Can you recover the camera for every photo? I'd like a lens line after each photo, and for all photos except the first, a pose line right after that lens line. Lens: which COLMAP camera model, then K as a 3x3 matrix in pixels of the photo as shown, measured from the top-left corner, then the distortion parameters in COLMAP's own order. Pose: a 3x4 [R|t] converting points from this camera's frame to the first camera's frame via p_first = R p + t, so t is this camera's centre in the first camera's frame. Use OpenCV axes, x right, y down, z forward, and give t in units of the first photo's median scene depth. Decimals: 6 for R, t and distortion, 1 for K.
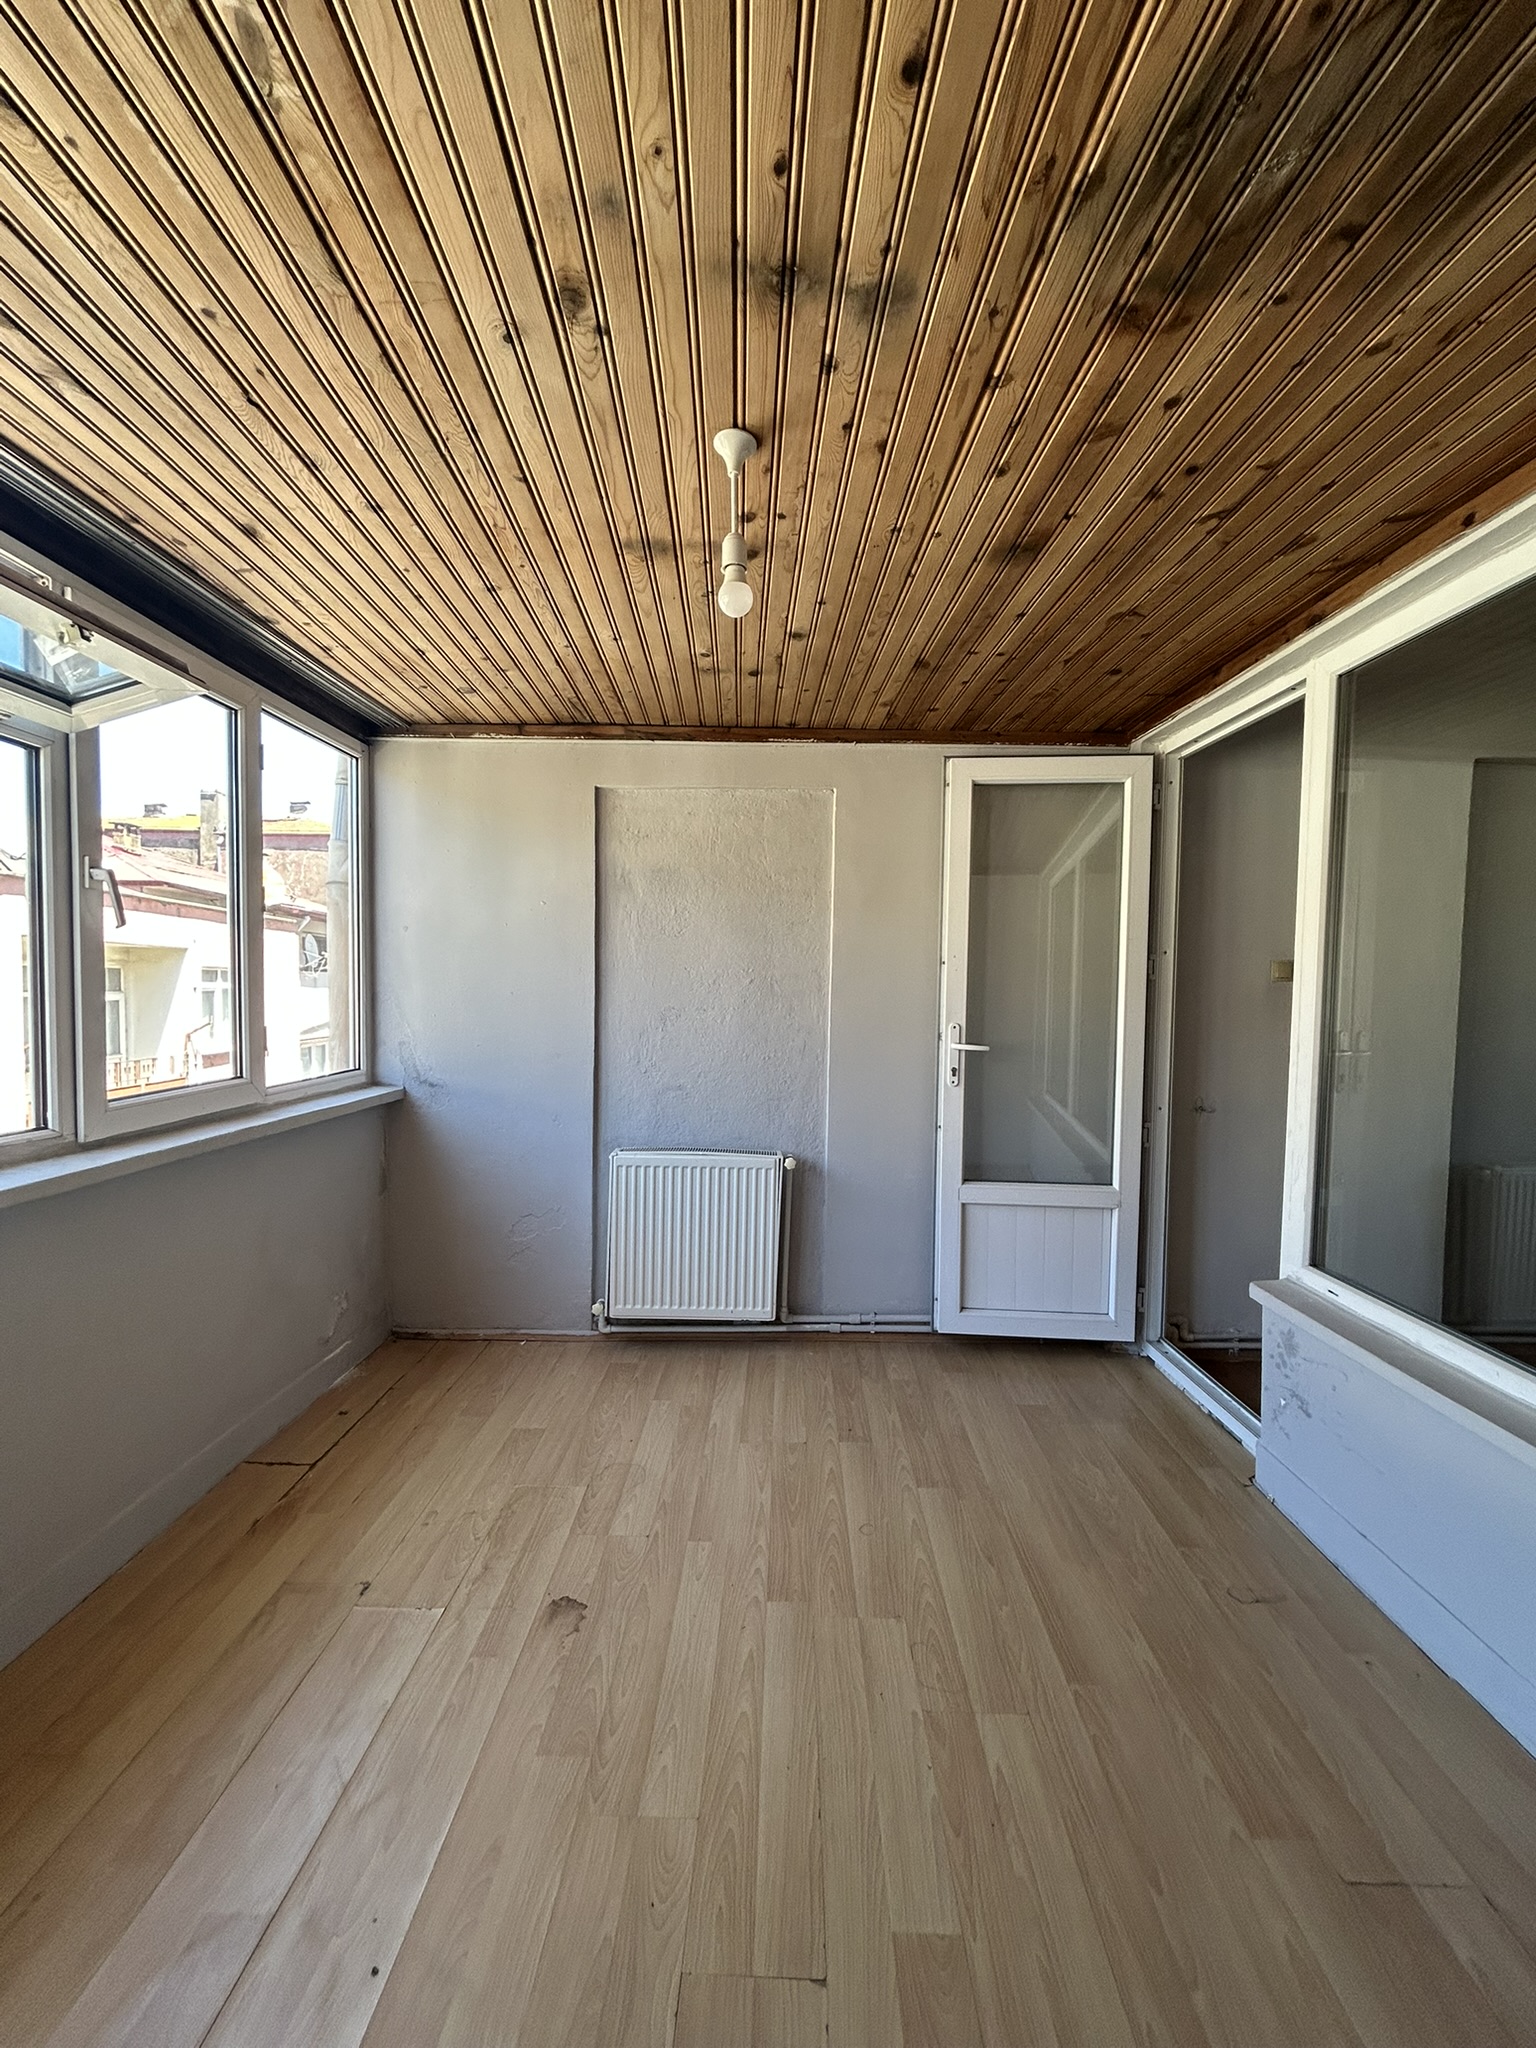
lens RADIAL K [[822.9, 0, 769.4], [0, 822.9, 1025.3], [0, 0, 1]] dist [-0.001317, 0.000158]
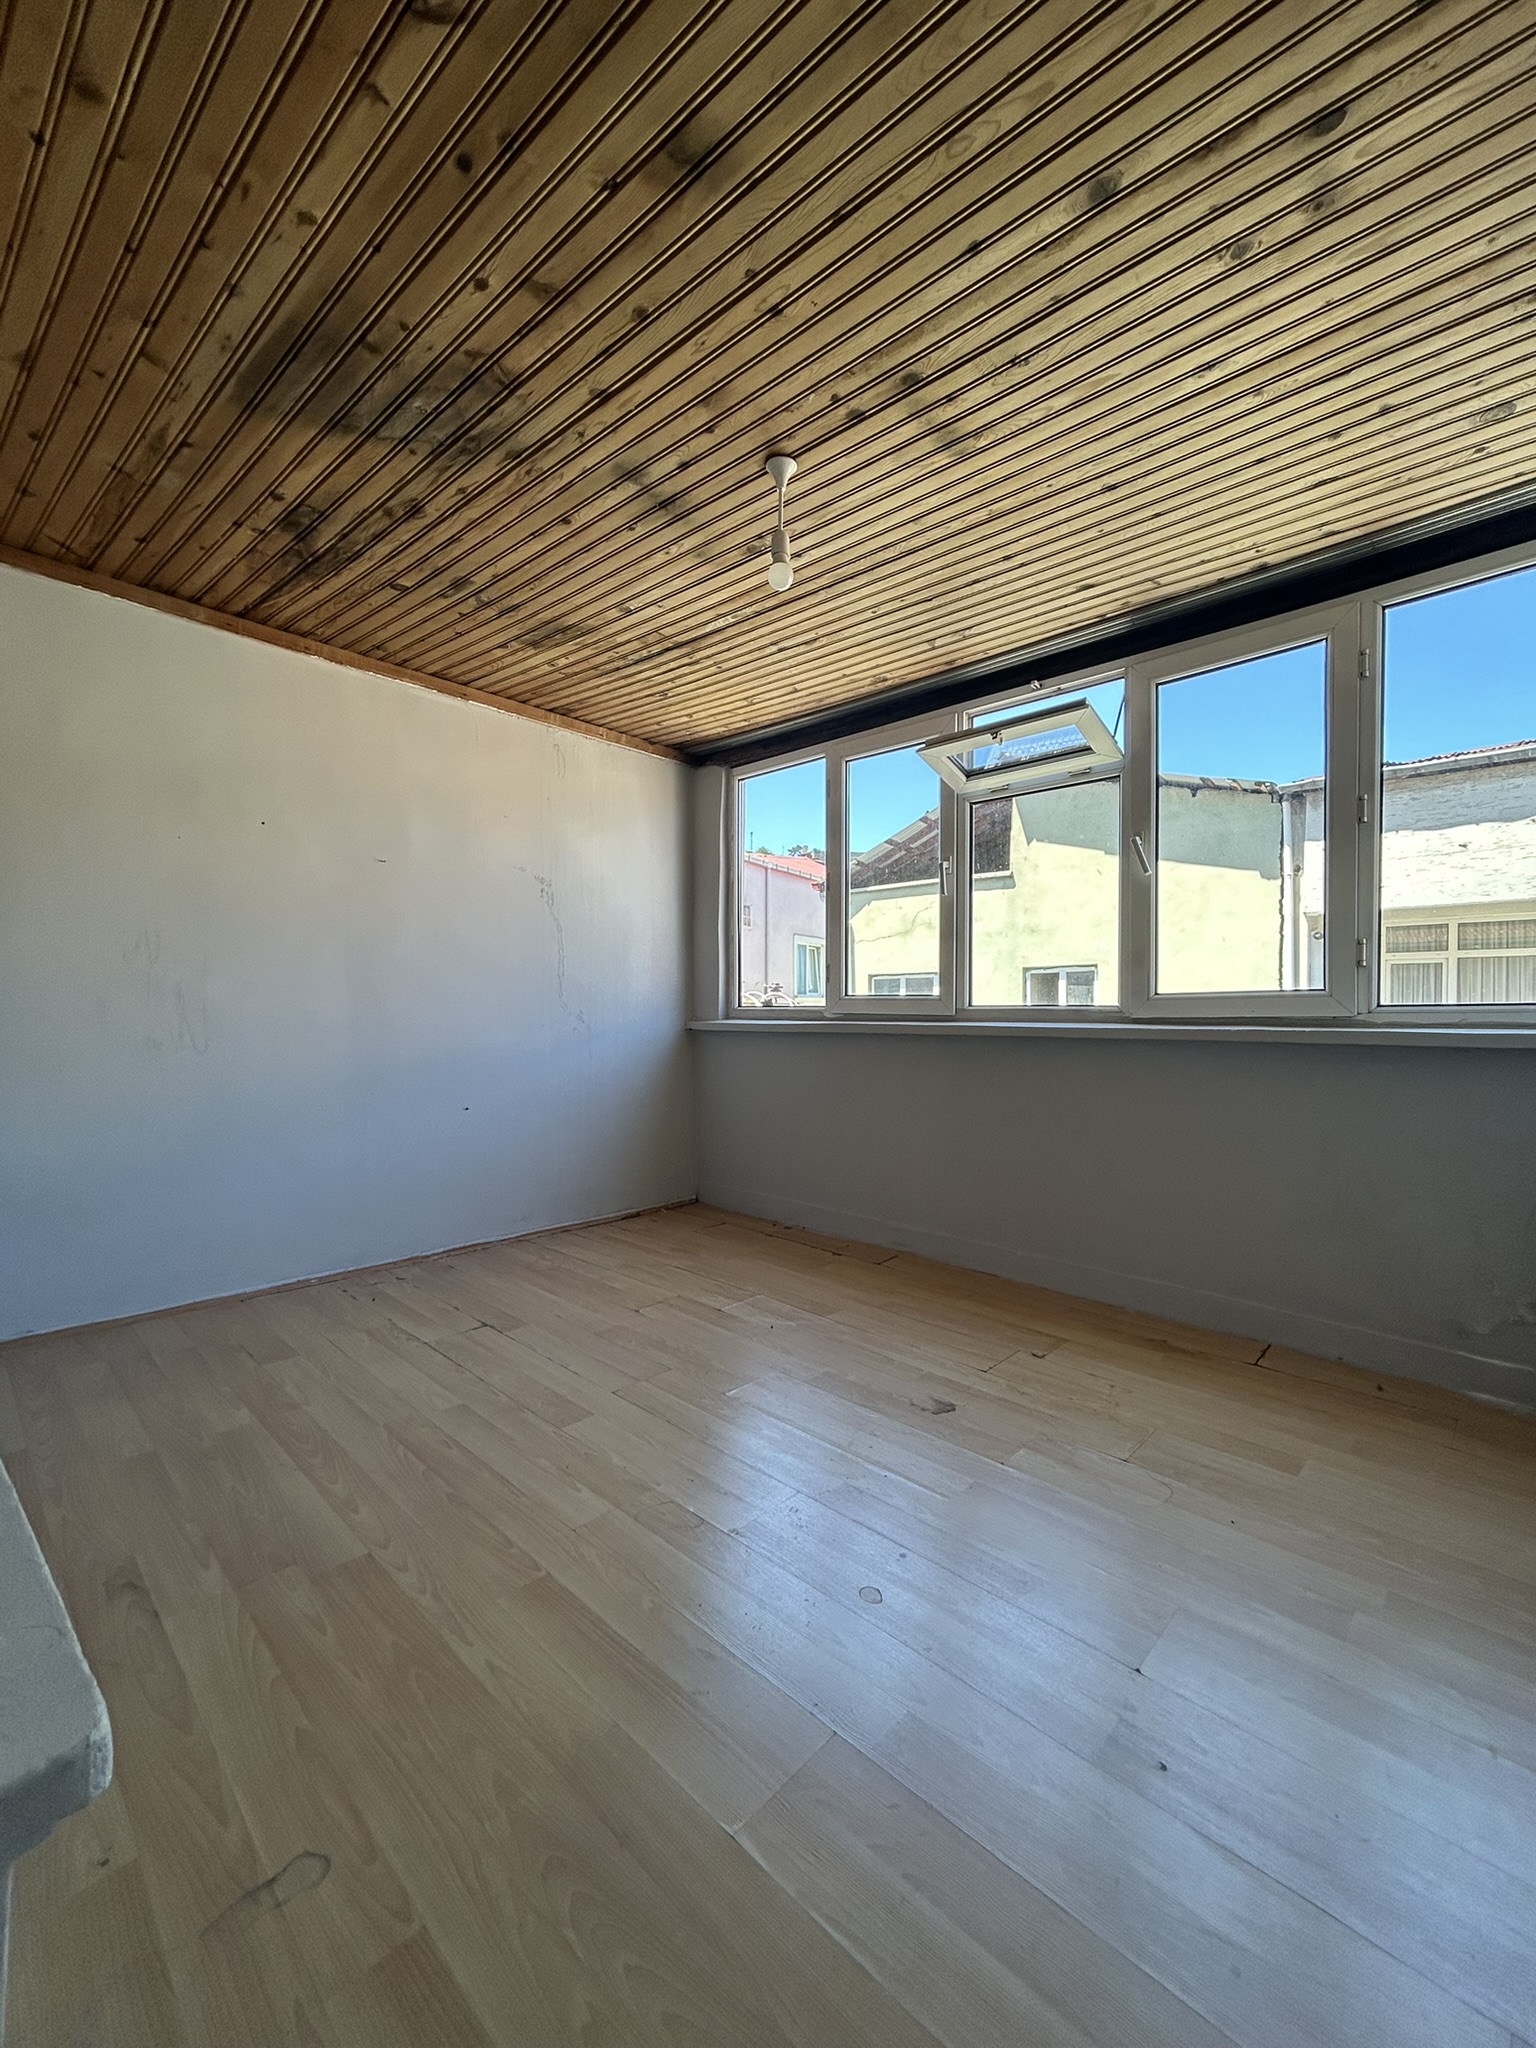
lens RADIAL K [[822.9, 0, 769.4], [0, 822.9, 1025.3], [0, 0, 1]] dist [-0.001317, 0.000158]
pose [[-0.672290, -0.009218, -0.740230, 0.763709], [-0.047842, 0.998373, 0.031018, 0.141221], [0.738740, 0.056267, -0.671638, 1.531797]]
